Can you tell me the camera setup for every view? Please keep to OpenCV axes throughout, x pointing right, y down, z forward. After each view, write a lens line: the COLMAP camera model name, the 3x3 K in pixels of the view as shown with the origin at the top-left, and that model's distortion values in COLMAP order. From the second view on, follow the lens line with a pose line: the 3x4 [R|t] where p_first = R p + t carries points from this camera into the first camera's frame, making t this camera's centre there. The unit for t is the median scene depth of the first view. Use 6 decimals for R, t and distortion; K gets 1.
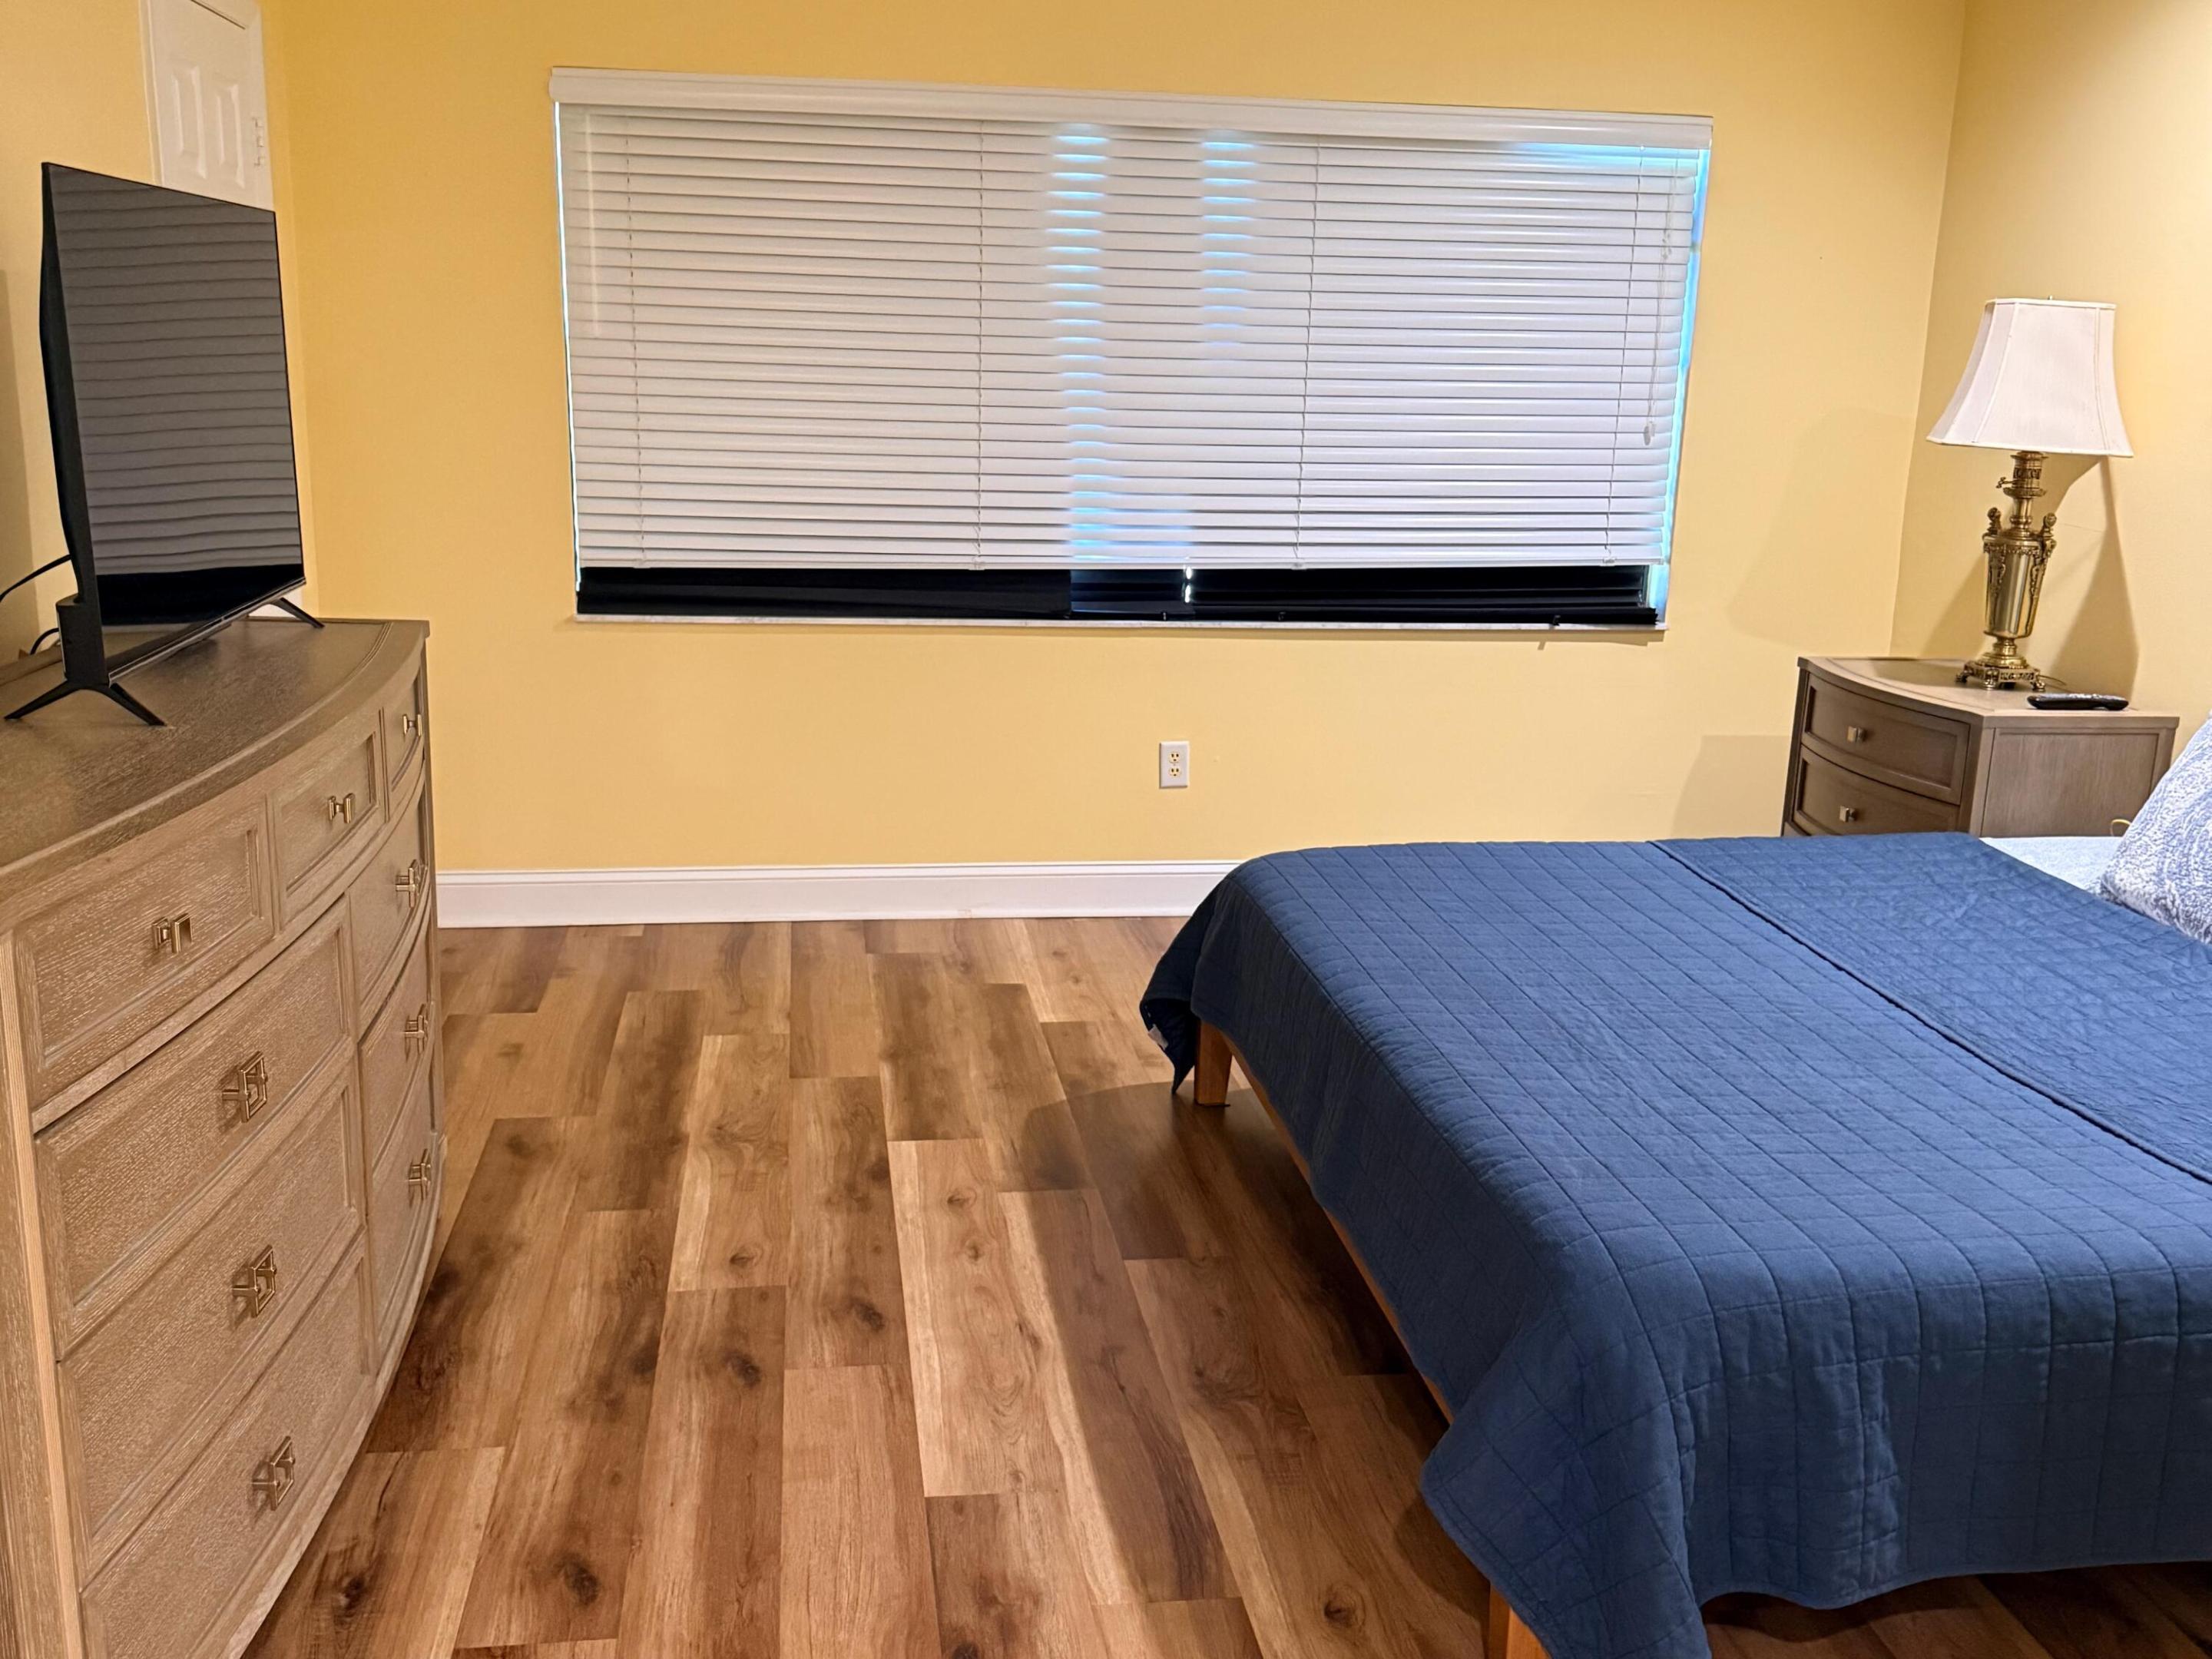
lens RADIAL K [[2050.8, 0, 1095.3], [0, 2050.8, 834.2], [0, 0, 1]] dist [0.188087, -0.411341]
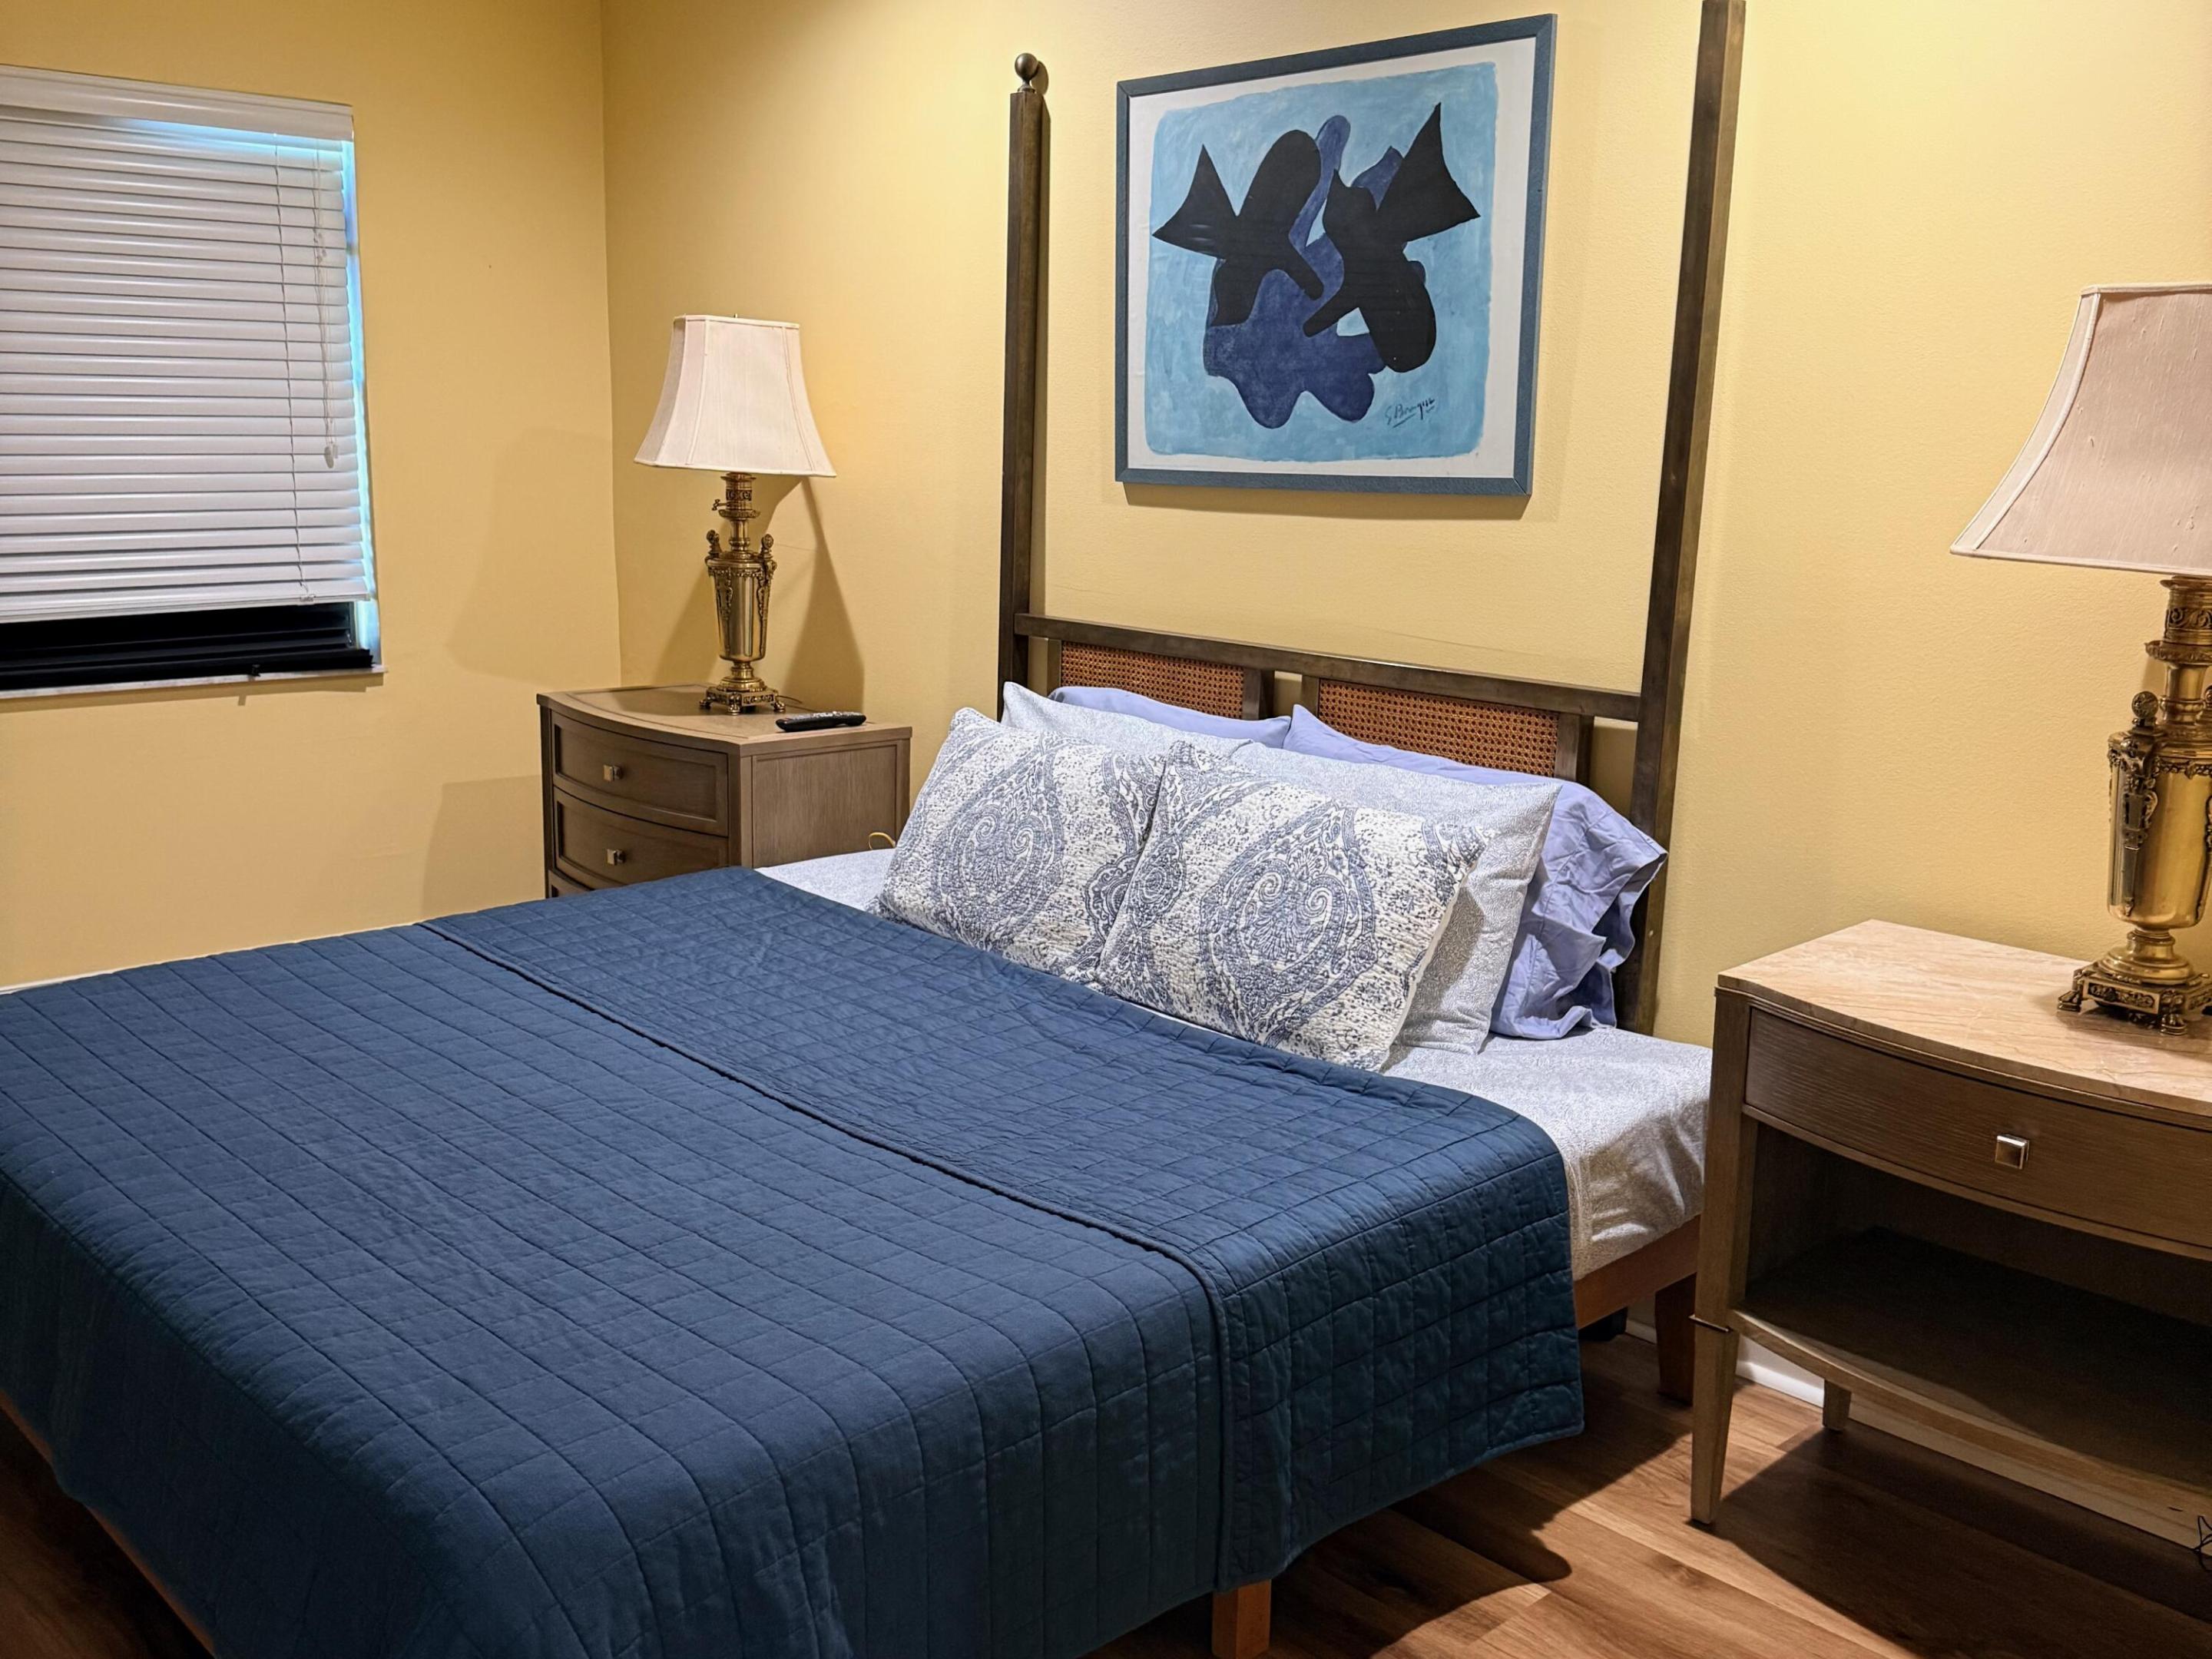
lens RADIAL K [[2050.8, 0, 1095.3], [0, 2050.8, 834.2], [0, 0, 1]] dist [0.188087, -0.411341]
pose [[0.815941, -0.123995, 0.564681, 0.011203], [0.127924, 0.991241, 0.032815, -0.030846], [-0.563804, 0.045461, 0.824656, 0.135518]]
